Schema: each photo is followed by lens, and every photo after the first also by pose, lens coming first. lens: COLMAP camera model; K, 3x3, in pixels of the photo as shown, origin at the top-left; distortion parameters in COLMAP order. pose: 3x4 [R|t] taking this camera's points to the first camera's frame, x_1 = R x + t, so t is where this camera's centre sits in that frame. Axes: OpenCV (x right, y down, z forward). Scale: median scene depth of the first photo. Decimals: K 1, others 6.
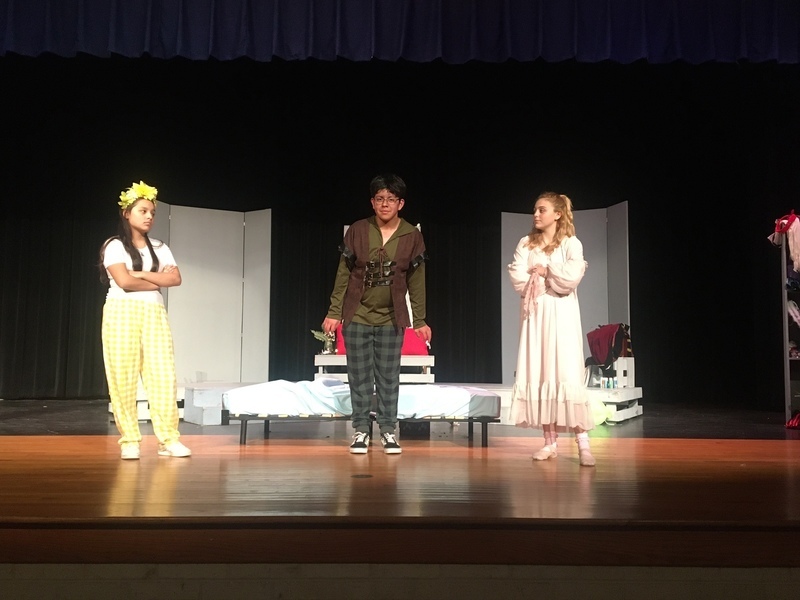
lens RADIAL K [[780.5, 0, 400.0], [0, 780.5, 300.0], [0, 0, 1]] dist [0.109355, 0.000787]
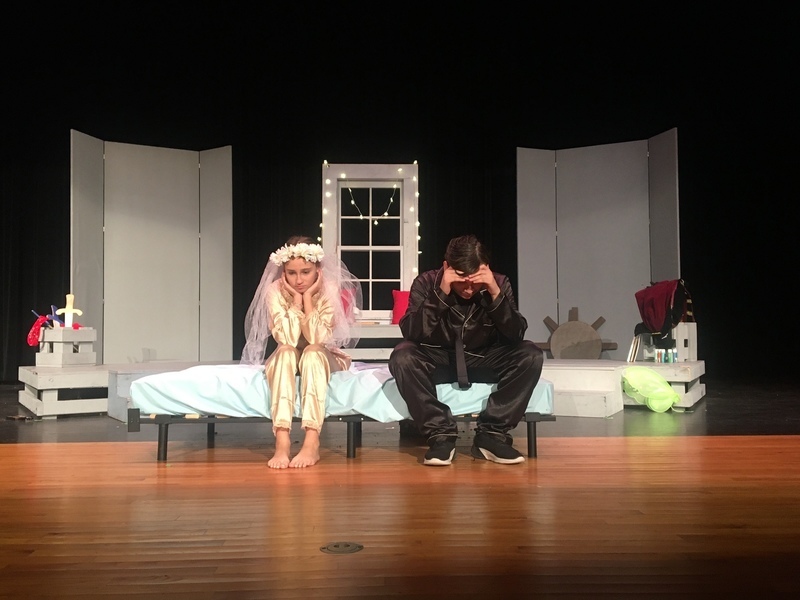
lens RADIAL K [[780.5, 0, 400.0], [0, 780.5, 300.0], [0, 0, 1]] dist [0.109355, 0.000787]
pose [[0.999795, -0.013405, 0.015187, -0.006936], [0.012878, 0.999329, 0.034287, 0.020061], [-0.015637, -0.034084, 0.999297, 0.225775]]
